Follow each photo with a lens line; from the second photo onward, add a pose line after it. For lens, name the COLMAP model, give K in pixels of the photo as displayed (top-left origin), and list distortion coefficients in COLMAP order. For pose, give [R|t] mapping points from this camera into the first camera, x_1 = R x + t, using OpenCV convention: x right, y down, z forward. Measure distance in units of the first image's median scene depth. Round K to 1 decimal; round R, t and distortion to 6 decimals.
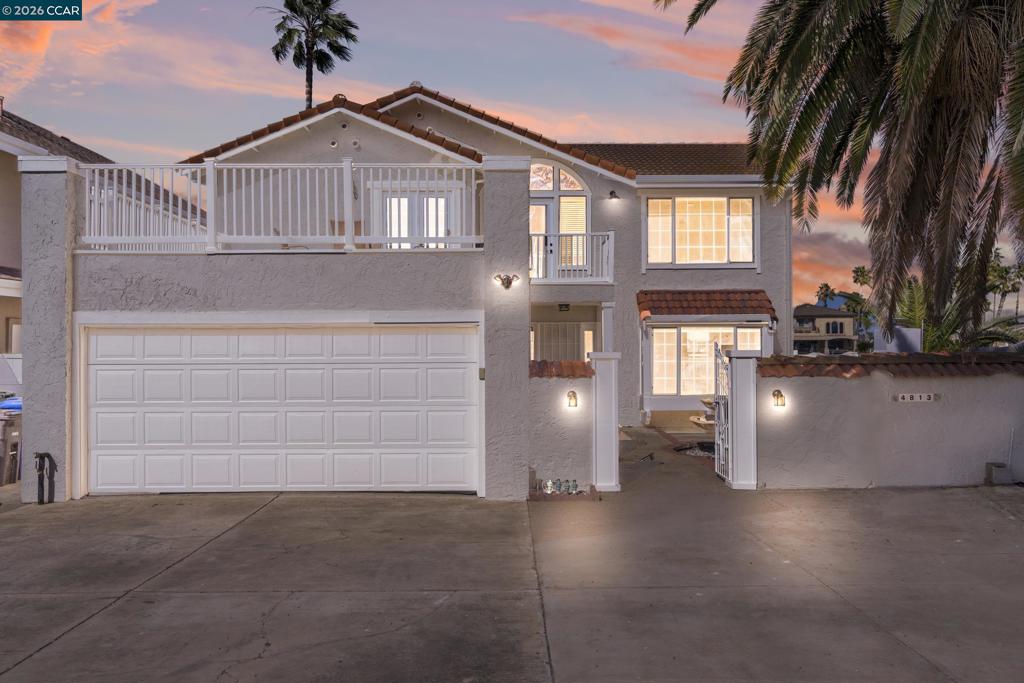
lens RADIAL K [[795.0, 0, 512.0], [0, 795.0, 342.4], [0, 0, 1]] dist [0.002459, 0.000742]
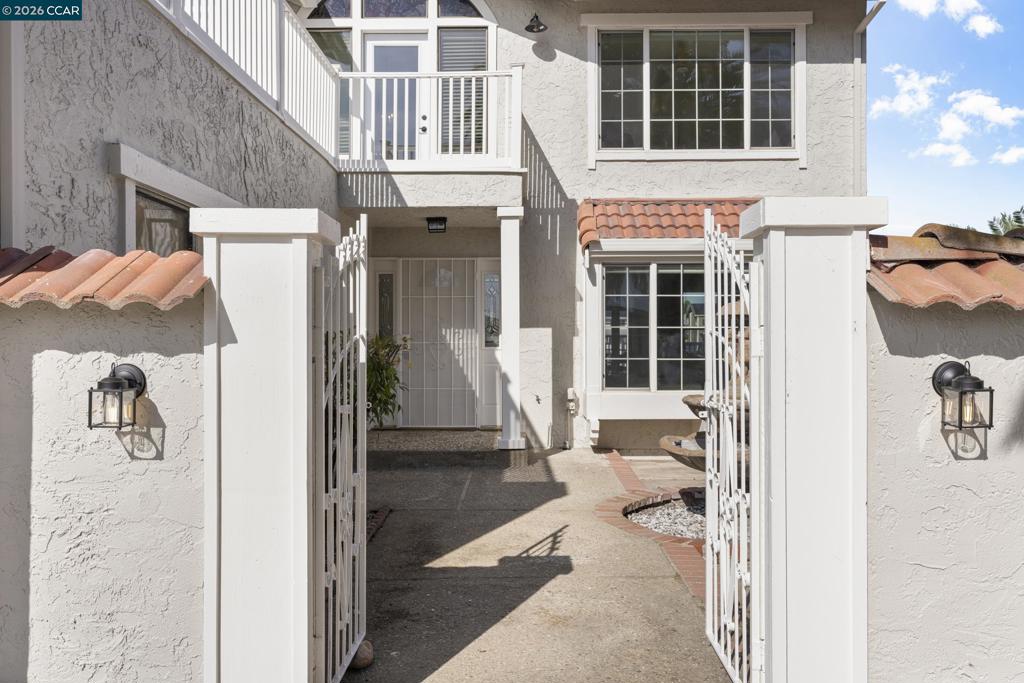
lens RADIAL K [[795.0, 0, 512.6], [0, 795.0, 341.6], [0, 0, 1]] dist [0.002459, 0.000742]
pose [[0.999837, 0.001587, -0.017986, 0.122543], [-0.001543, 0.999996, 0.002436, 0.031842], [0.017990, -0.002407, 0.999835, 0.455487]]
